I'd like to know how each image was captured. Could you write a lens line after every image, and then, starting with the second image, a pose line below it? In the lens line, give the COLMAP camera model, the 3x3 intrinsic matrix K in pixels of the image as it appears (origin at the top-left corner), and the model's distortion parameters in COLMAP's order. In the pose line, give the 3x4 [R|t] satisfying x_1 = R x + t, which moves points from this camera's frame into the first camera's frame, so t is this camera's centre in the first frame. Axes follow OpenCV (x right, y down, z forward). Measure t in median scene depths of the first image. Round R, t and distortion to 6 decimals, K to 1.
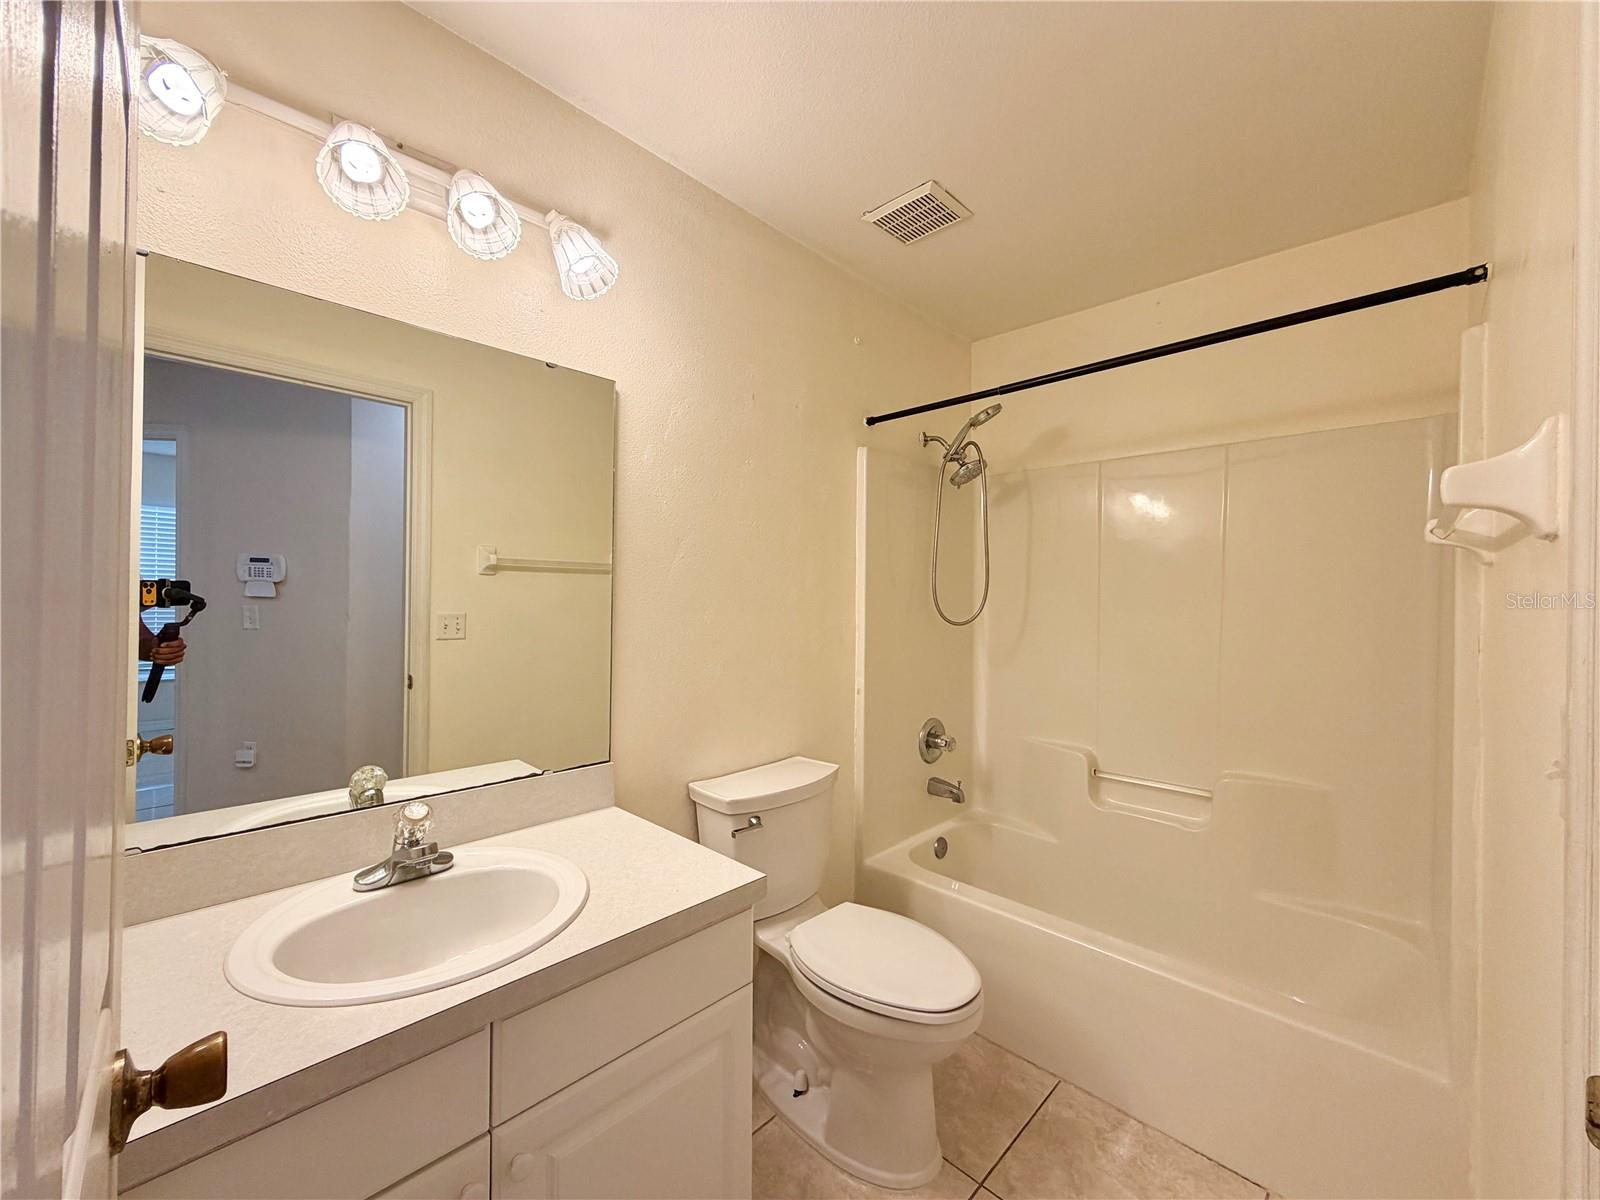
lens RADIAL K [[635.0, 0, 795.2], [0, 635.0, 600.1], [0, 0, 1]] dist [-0.001728, -0.000121]
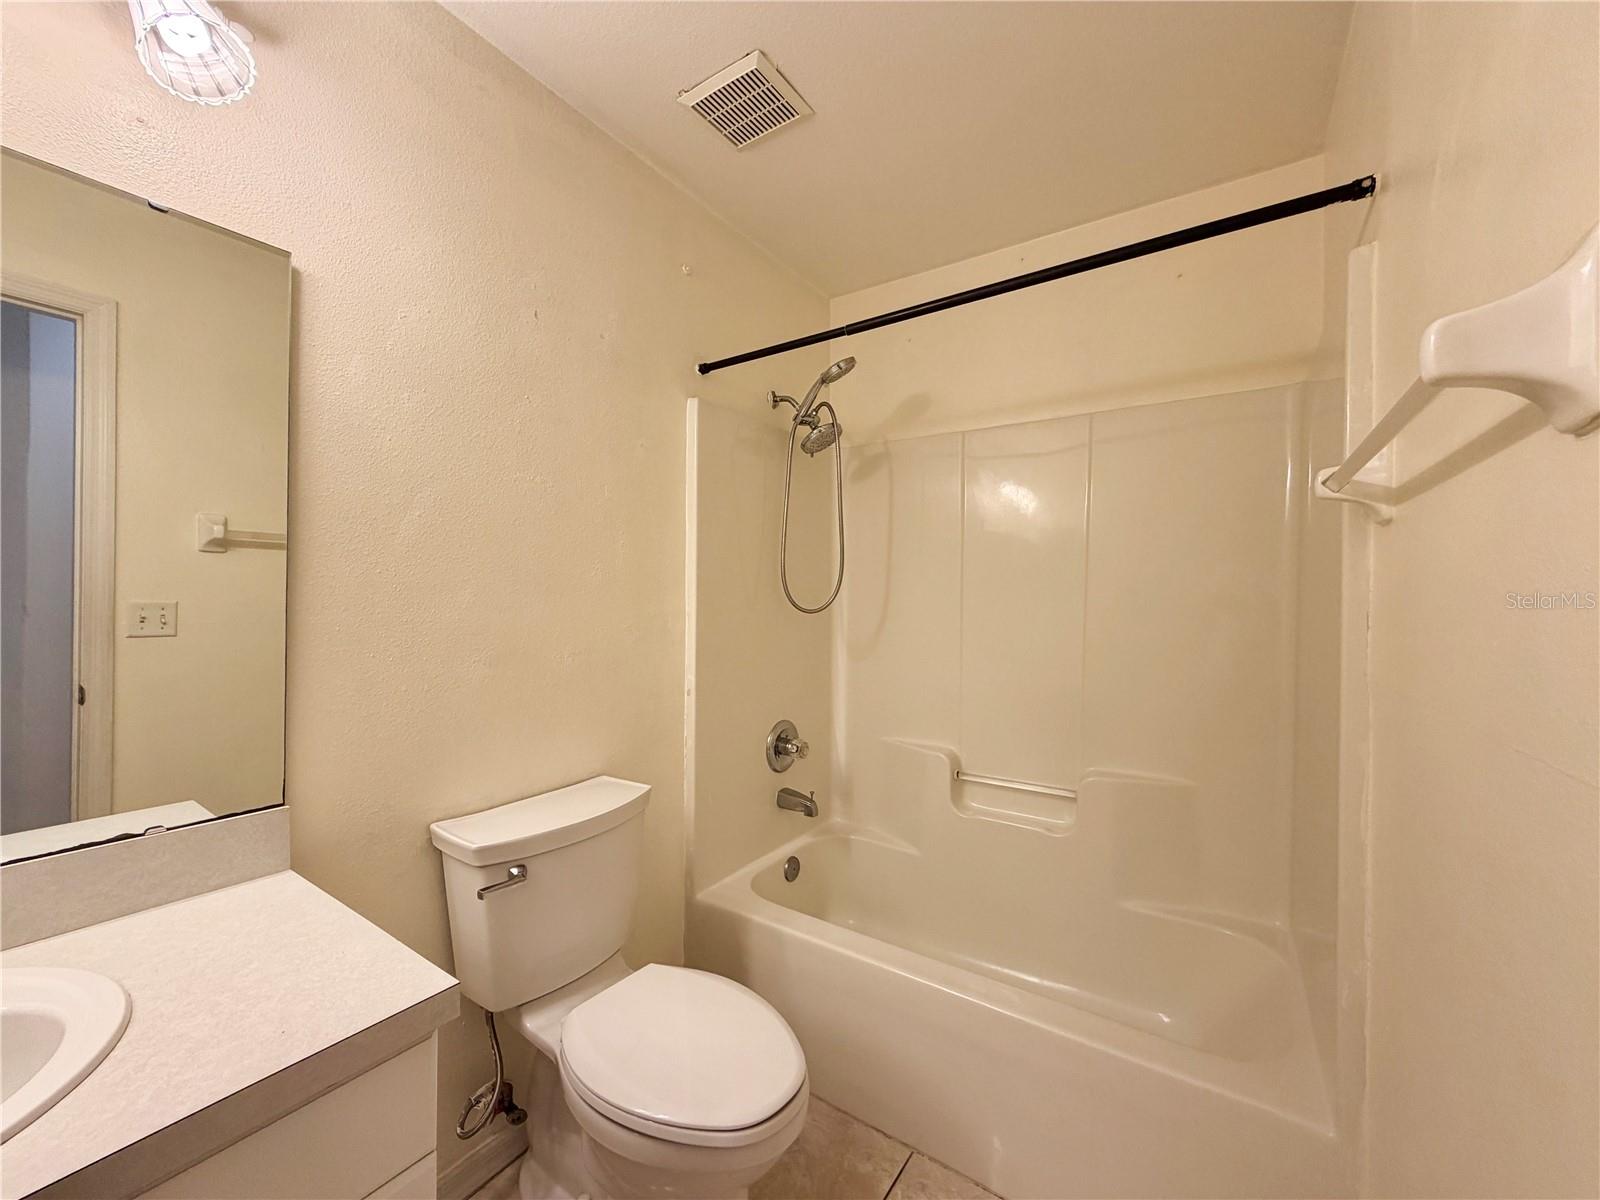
lens RADIAL K [[637.7, 0, 795.3], [0, 637.7, 599.7], [0, 0, 1]] dist [-0.000054, -0.000244]
pose [[0.985106, -0.001631, 0.171940, 0.093885], [0.001278, 0.999997, 0.002160, 0.021182], [-0.171943, -0.001909, 0.985105, 0.154127]]
